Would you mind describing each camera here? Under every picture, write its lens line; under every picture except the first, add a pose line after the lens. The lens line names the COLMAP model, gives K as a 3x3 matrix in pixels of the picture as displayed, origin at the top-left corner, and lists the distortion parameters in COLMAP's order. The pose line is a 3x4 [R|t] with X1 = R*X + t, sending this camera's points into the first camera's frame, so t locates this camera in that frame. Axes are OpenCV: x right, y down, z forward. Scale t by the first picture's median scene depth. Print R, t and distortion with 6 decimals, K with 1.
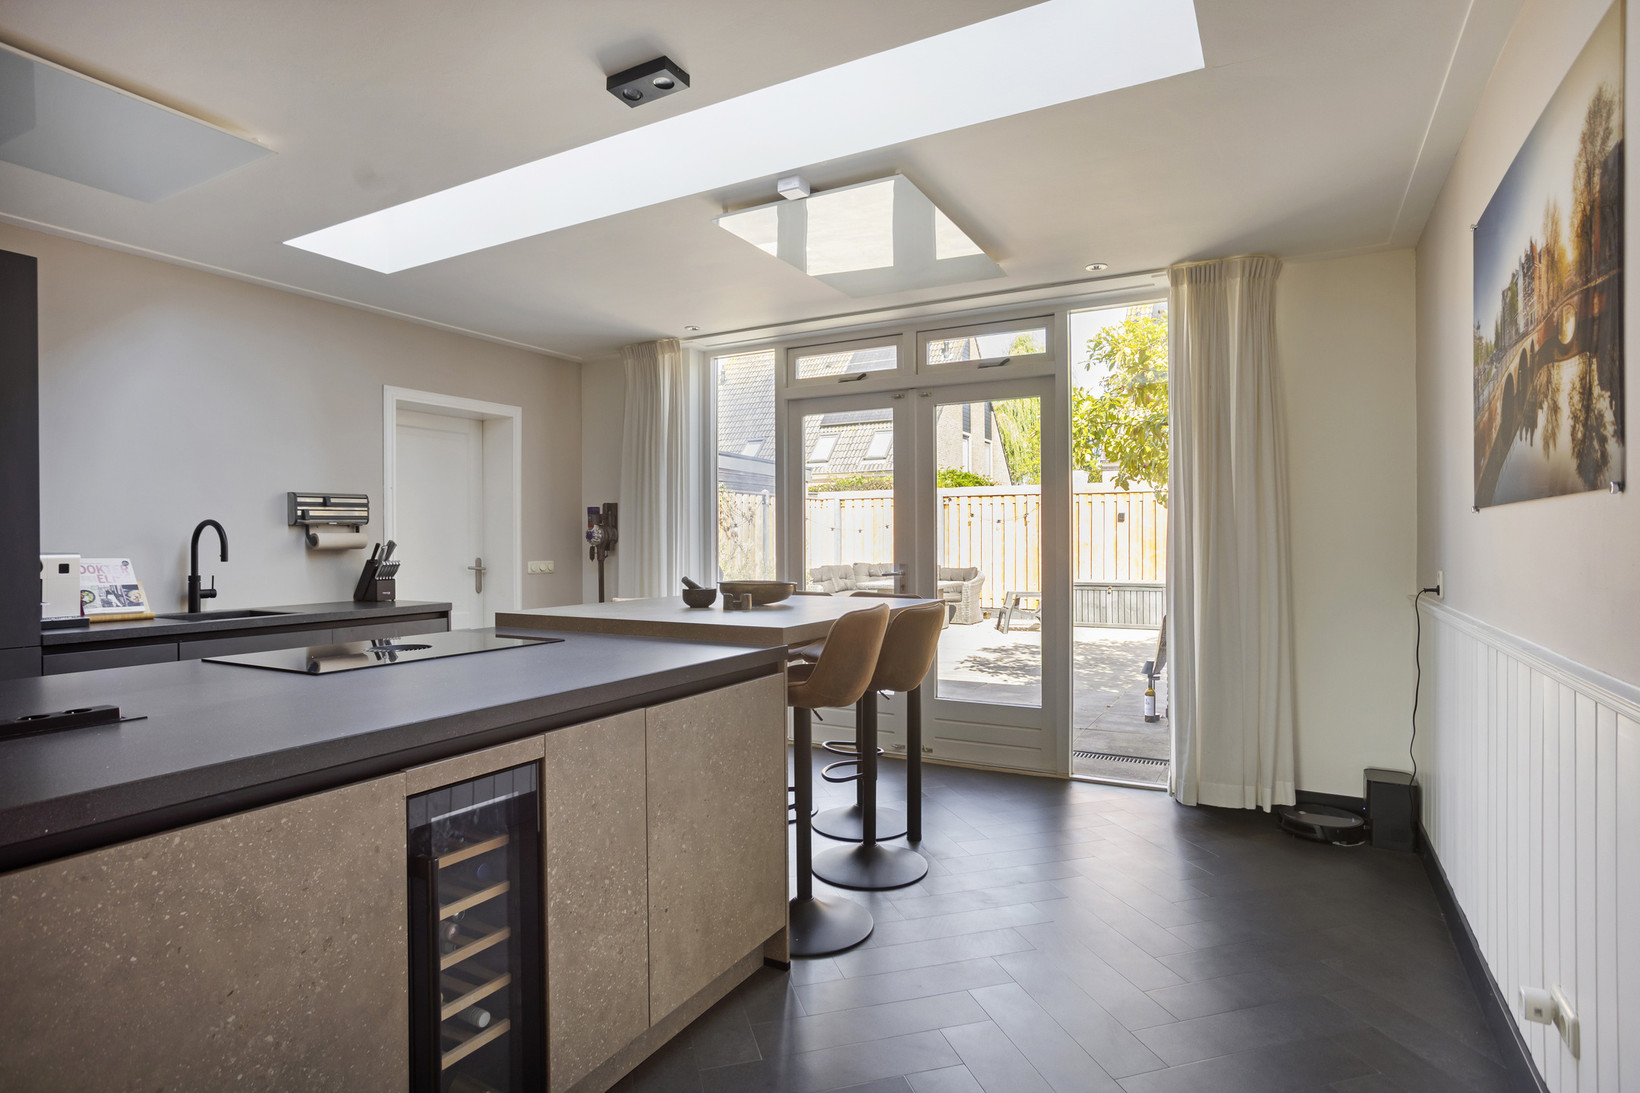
lens RADIAL K [[839.1, 0, 831.5], [0, 839.1, 545.6], [0, 0, 1]] dist [-0.037136, 0.022737]
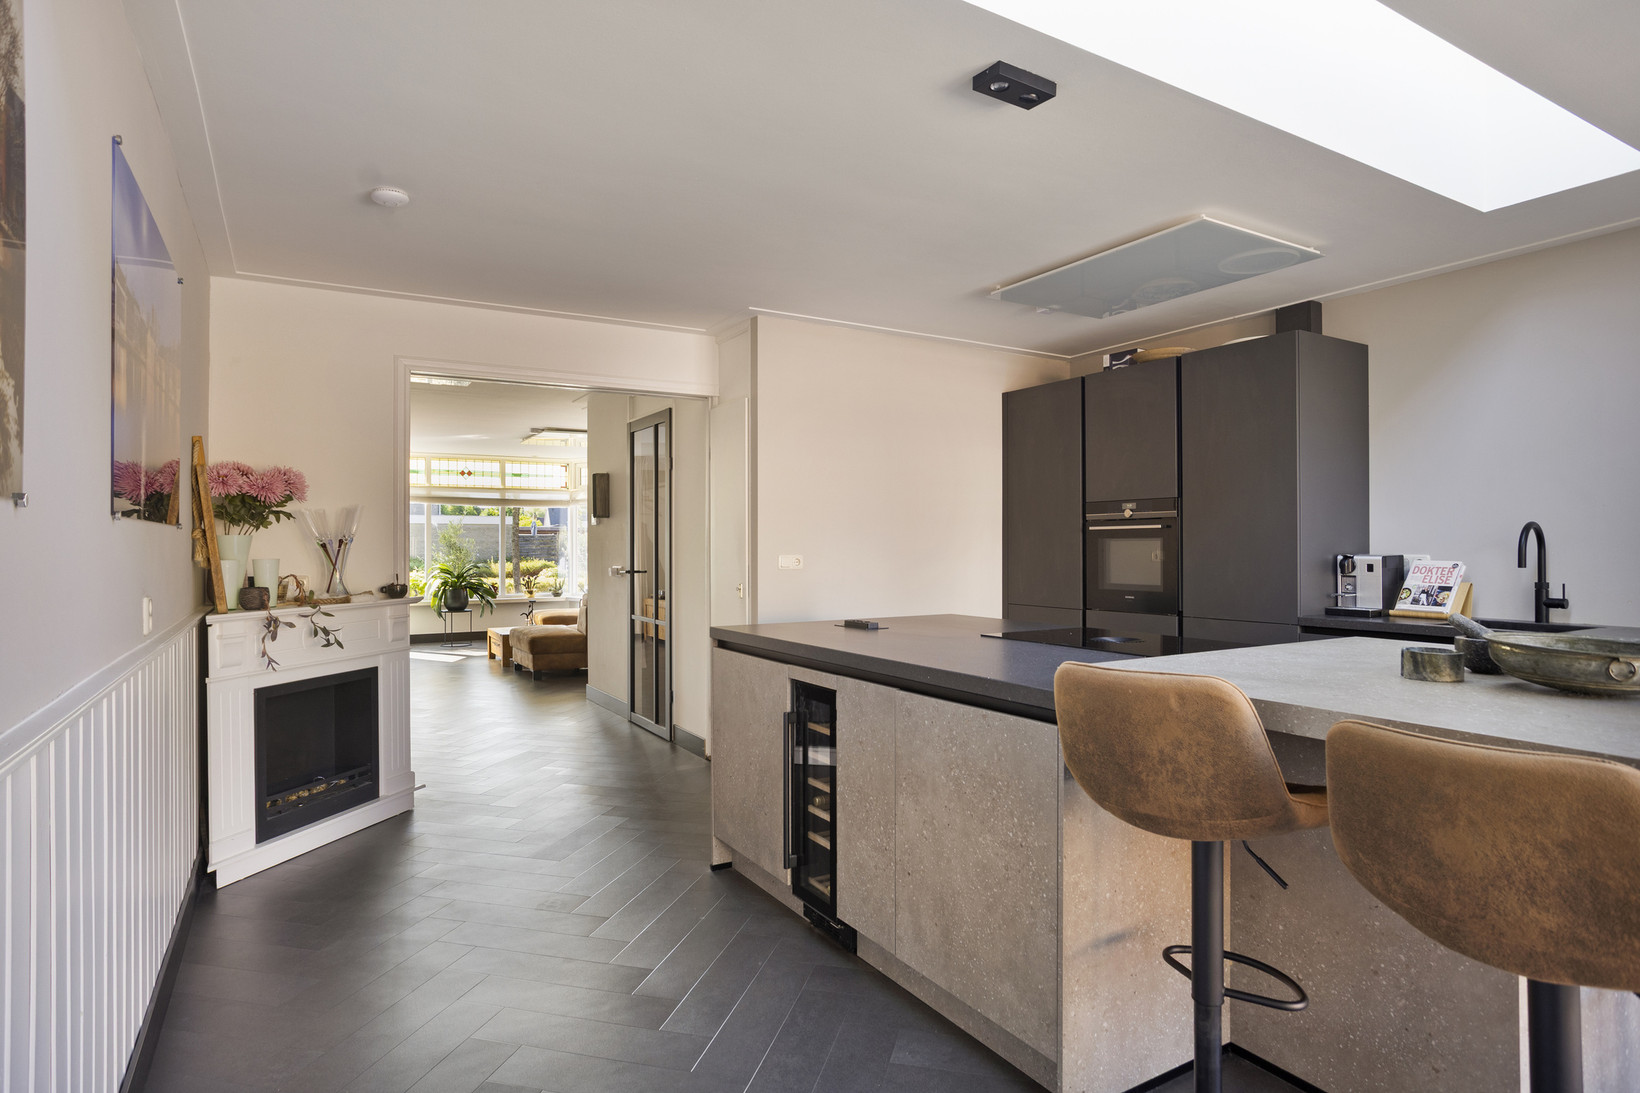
lens RADIAL K [[896.2, 0, 811.6], [0, 896.2, 540.5], [0, 0, 1]] dist [-0.037794, 0.023328]
pose [[-0.505148, 0.001599, -0.863031, 0.484150], [-0.001353, 0.999996, 0.002645, -0.011812], [0.863031, 0.002504, -0.505144, 0.786255]]
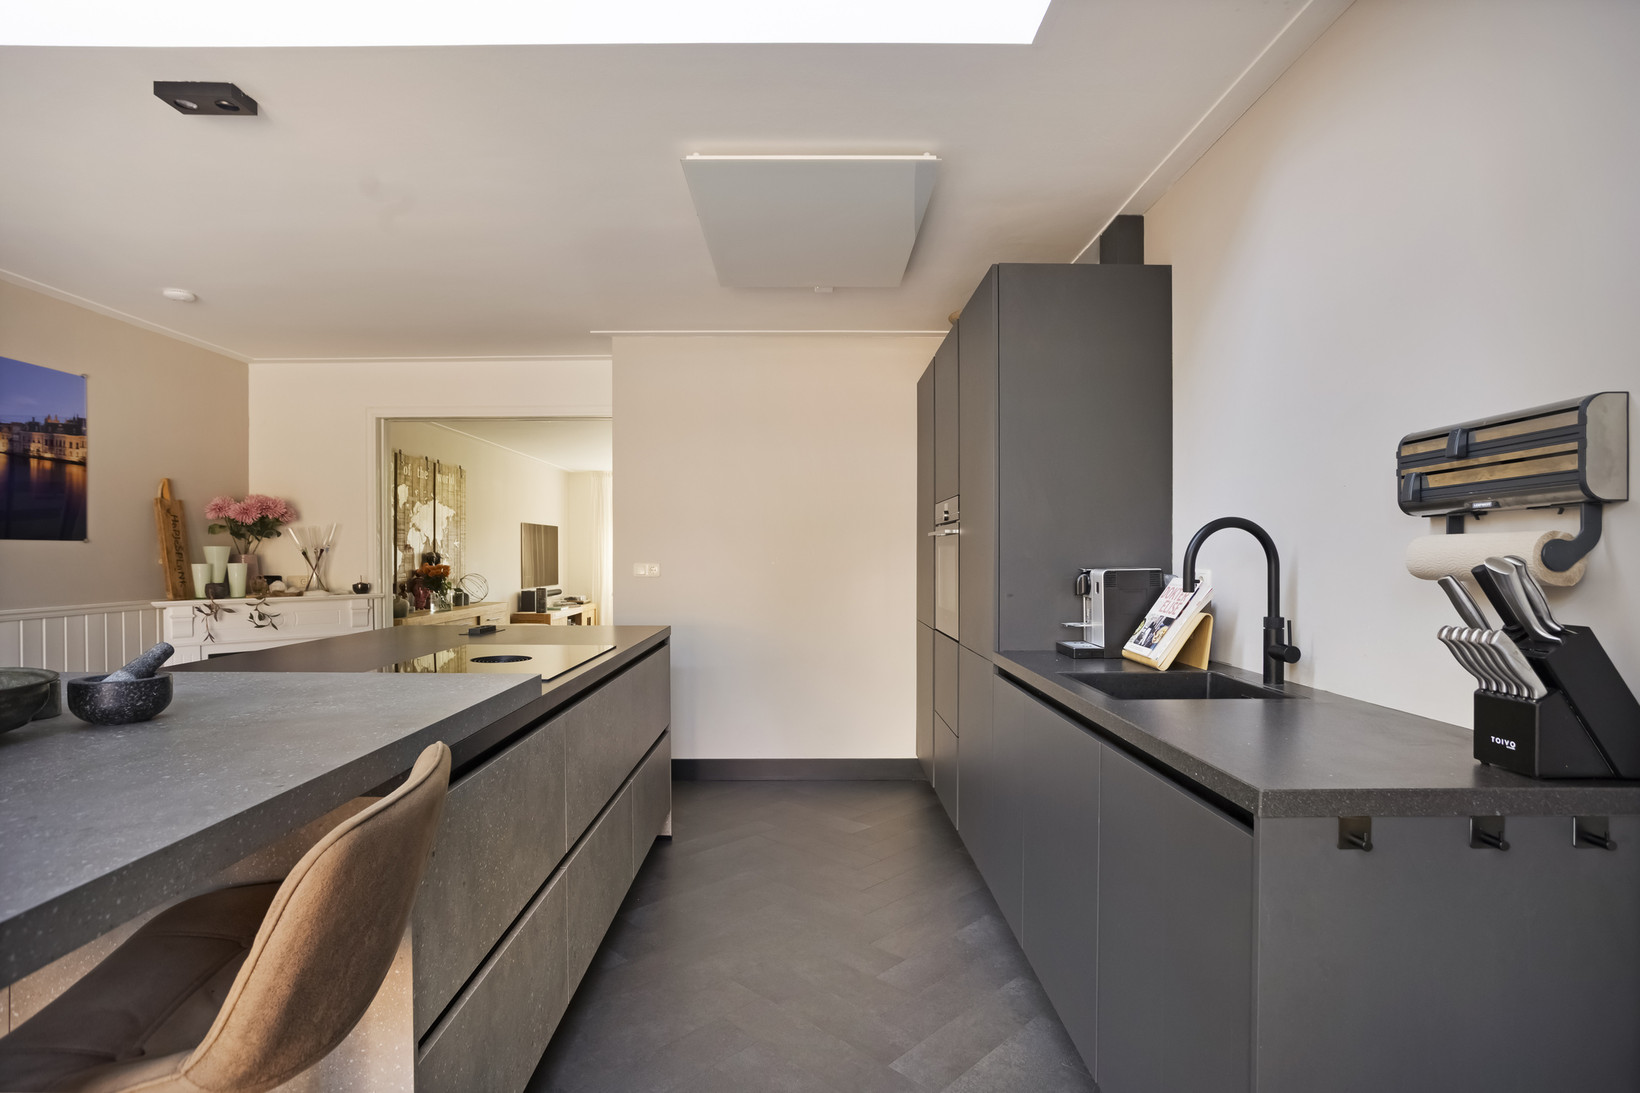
lens RADIAL K [[839.1, 0, 825.0], [0, 839.1, 561.3], [0, 0, 1]] dist [-0.037136, 0.022737]
pose [[-0.875300, 0.005672, -0.483547, -0.230839], [-0.001166, 0.999904, 0.013840, -0.009061], [0.483579, 0.012678, -0.875209, 1.327754]]
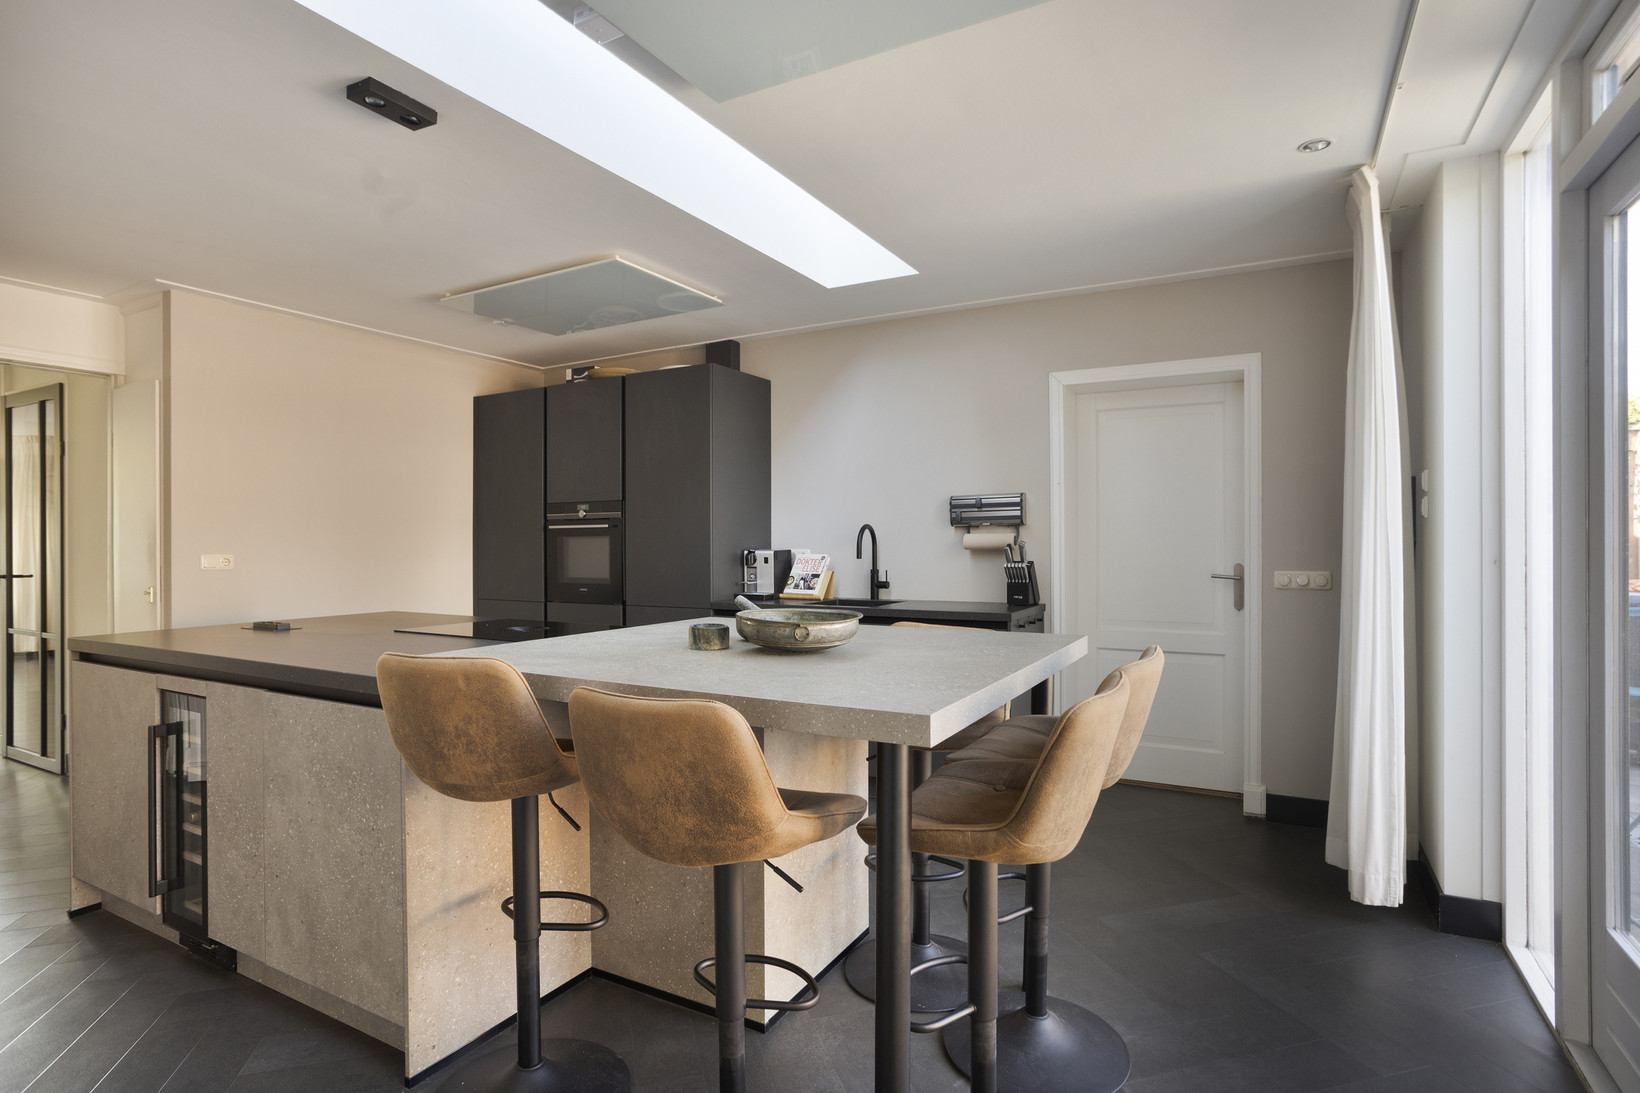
lens RADIAL K [[839.1, 0, 815.4], [0, 839.1, 541.7], [0, 0, 1]] dist [-0.037136, 0.022737]
pose [[-0.007767, 0.006928, -0.999946, 0.480557], [-0.001736, 0.999974, 0.006942, -0.013650], [0.999968, 0.001790, -0.007755, 0.911120]]
